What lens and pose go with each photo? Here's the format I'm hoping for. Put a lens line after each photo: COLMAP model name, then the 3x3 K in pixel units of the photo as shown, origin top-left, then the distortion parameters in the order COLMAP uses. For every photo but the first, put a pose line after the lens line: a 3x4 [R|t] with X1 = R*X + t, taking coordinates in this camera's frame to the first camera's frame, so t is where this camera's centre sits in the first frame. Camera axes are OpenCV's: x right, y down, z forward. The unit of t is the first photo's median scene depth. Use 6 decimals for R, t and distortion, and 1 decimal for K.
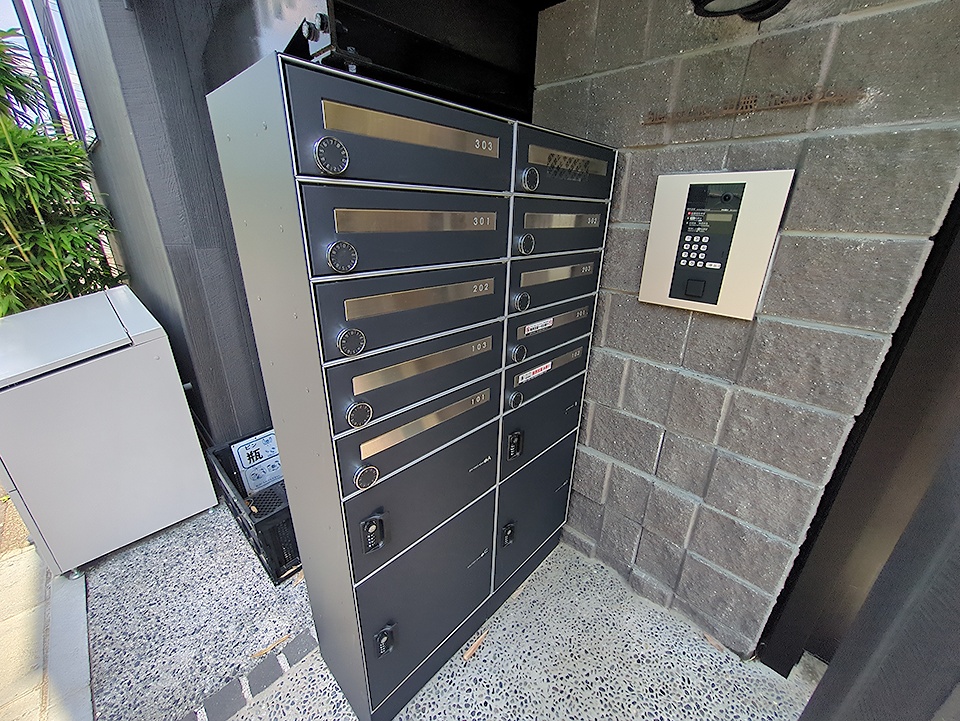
lens RADIAL K [[381.9, 0, 480.0], [0, 381.9, 360.5], [0, 0, 1]] dist [-0.000523, 0.000068]
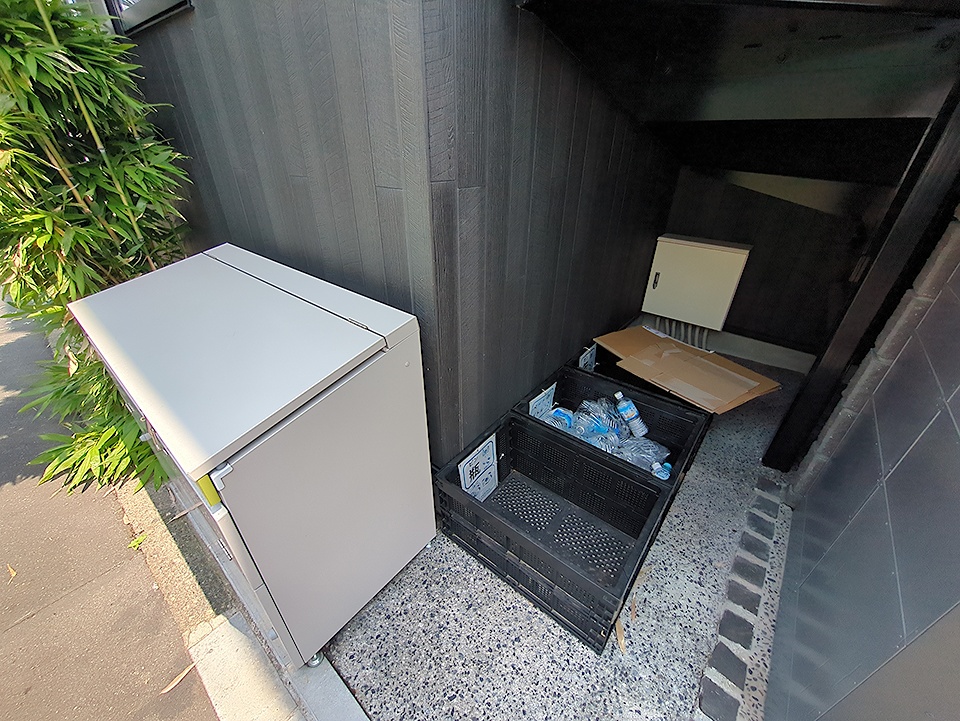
lens RADIAL K [[391.0, 0, 480.0], [0, 391.0, 360.5], [0, 0, 1]] dist [-0.000942, -0.000303]
pose [[0.997073, -0.048839, 0.058826, -0.570206], [0.039210, 0.987142, 0.154963, -0.083330], [-0.065638, -0.152203, 0.986167, 0.244033]]
